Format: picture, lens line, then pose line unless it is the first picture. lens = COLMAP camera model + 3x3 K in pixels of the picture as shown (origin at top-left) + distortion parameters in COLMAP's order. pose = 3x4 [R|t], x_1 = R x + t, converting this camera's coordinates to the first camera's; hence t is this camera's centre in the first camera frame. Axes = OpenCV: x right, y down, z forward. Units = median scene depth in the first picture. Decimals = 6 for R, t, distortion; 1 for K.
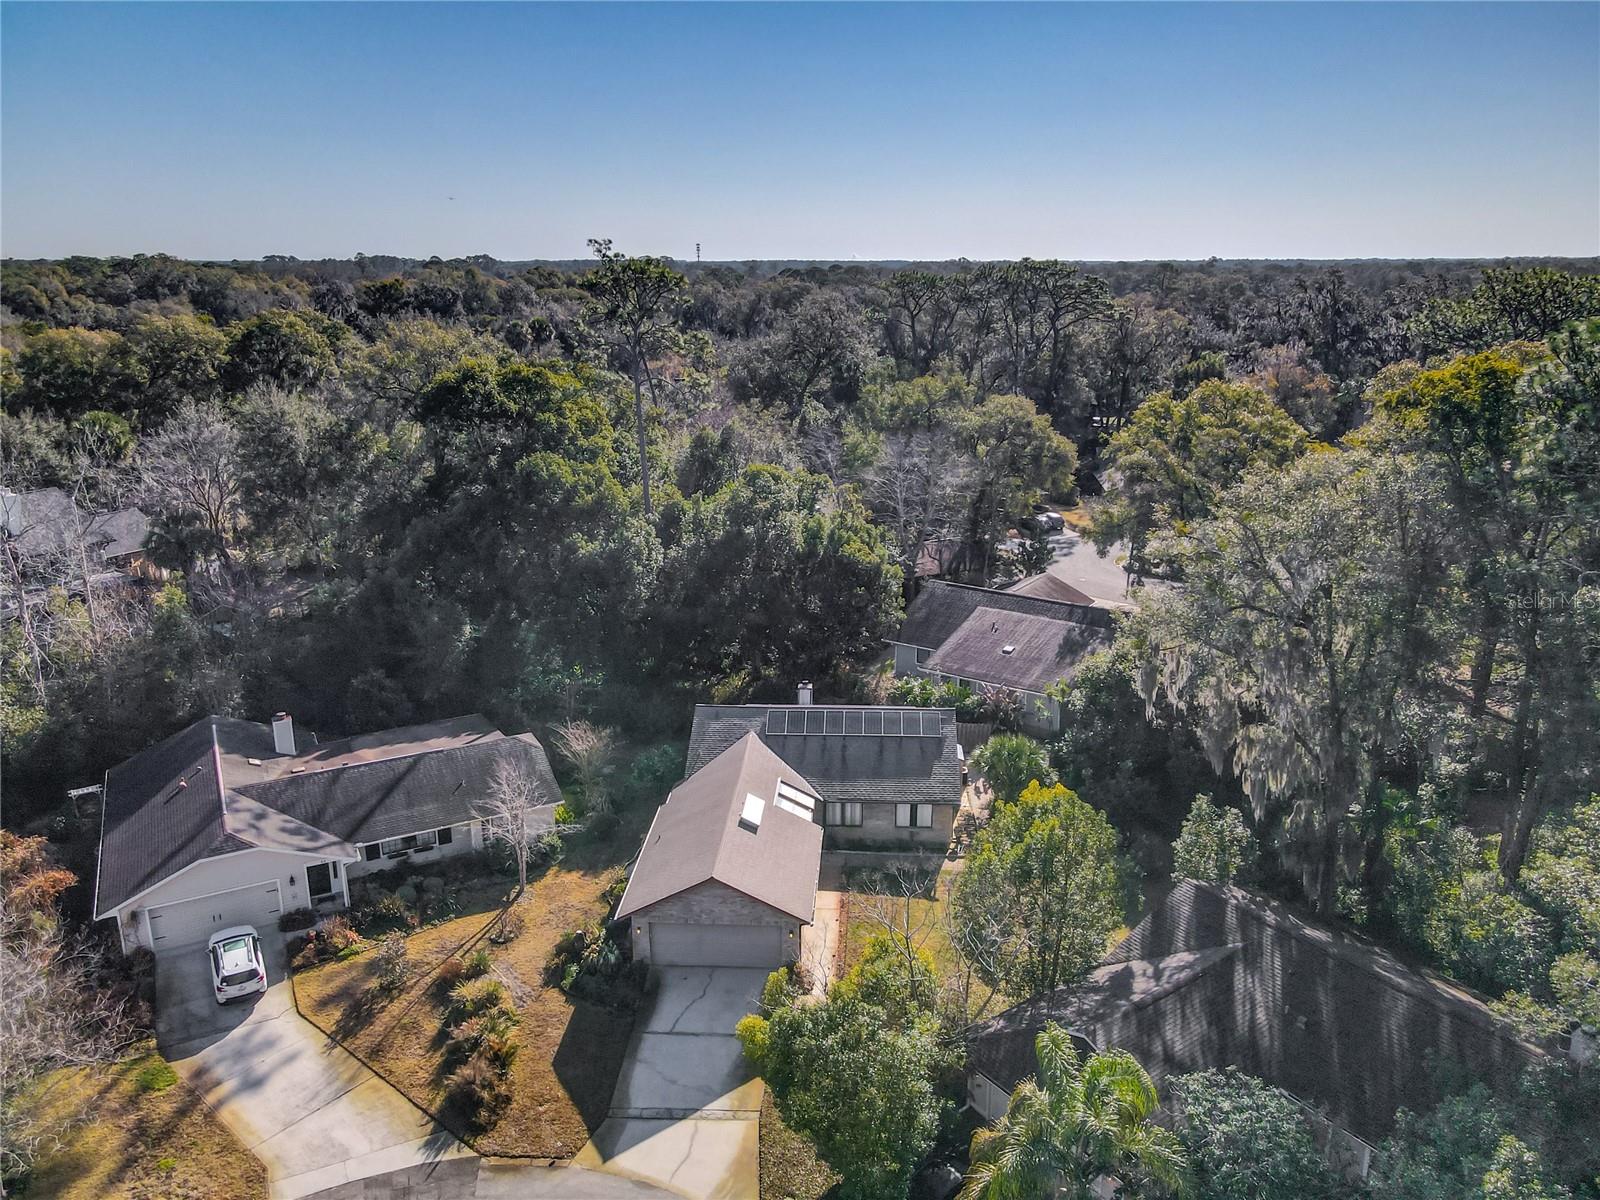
lens RADIAL K [[1152.2, 0, 800.0], [0, 1152.2, 600.0], [0, 0, 1]] dist [0.006553, 0.004173]
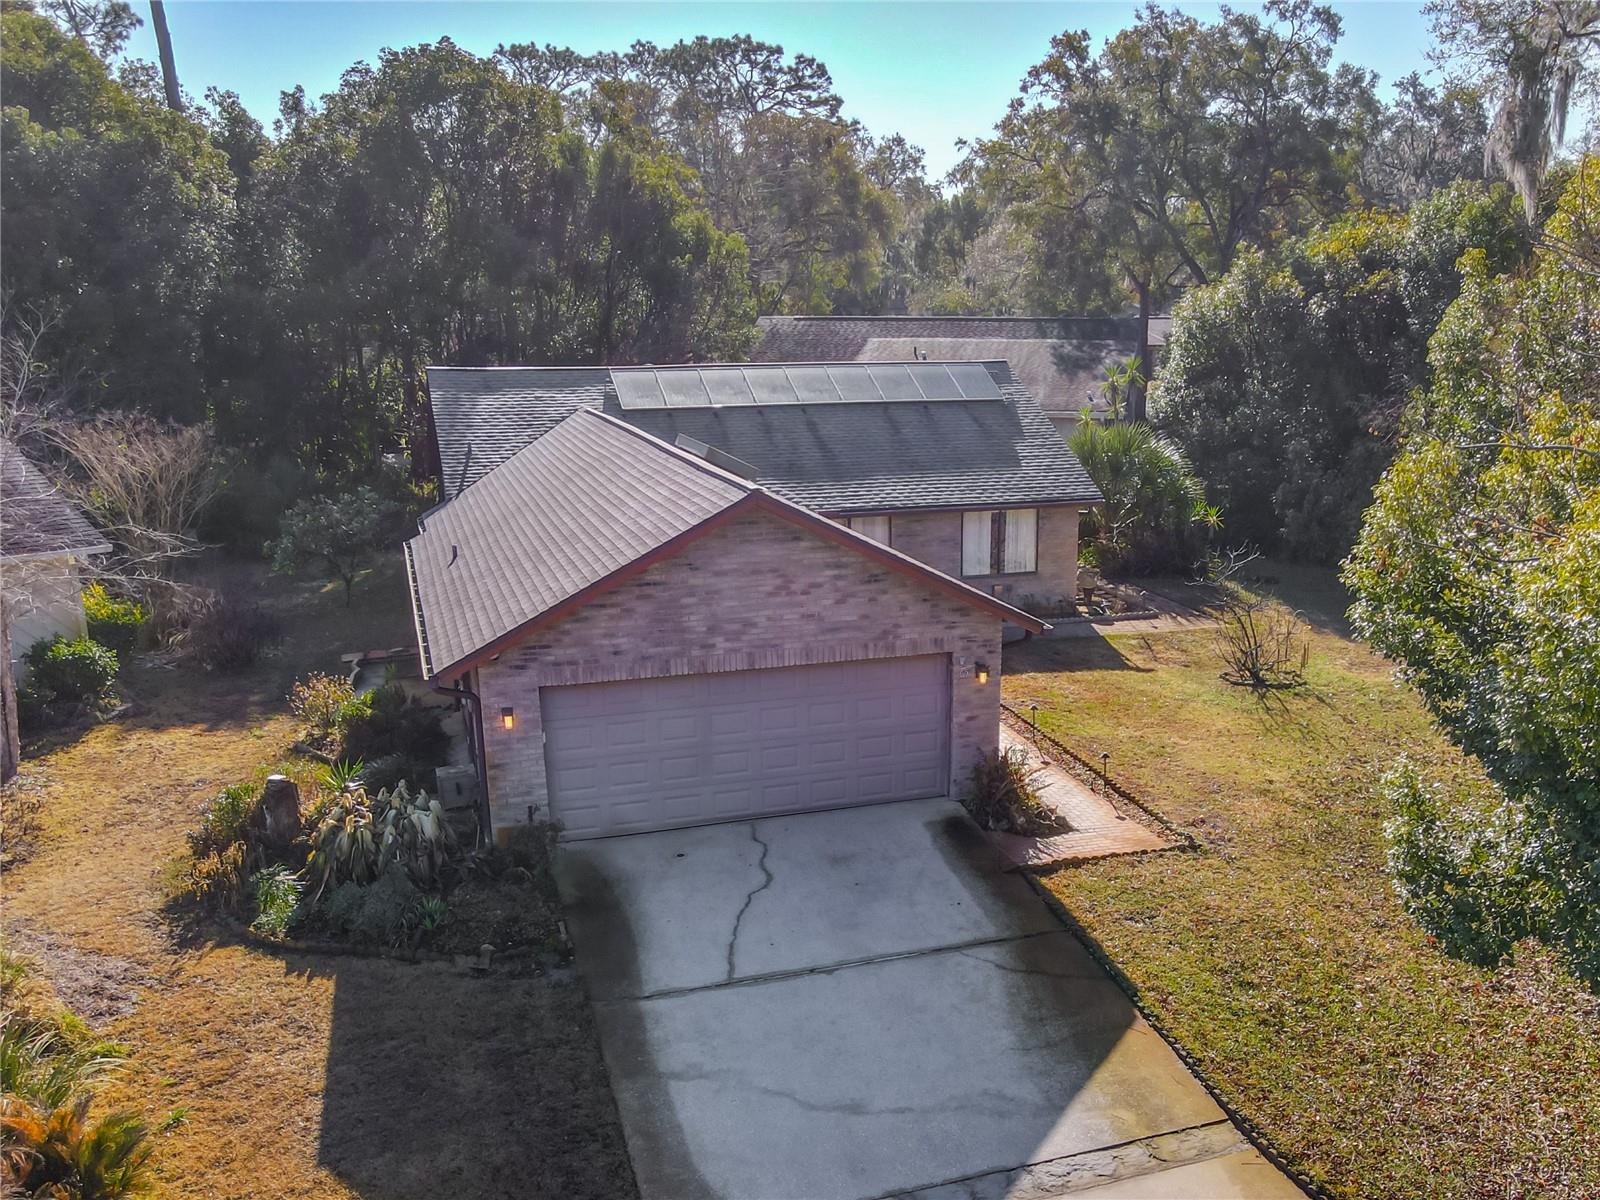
lens RADIAL K [[1433.8, 0, 885.5], [0, 1433.8, 739.0], [0, 0, 1]] dist [-0.007131, 0.015429]
pose [[0.922221, -0.110743, 0.370465, -0.189465], [0.105141, 0.993829, 0.035351, 0.292485], [-0.372093, 0.006349, 0.928174, 0.629893]]
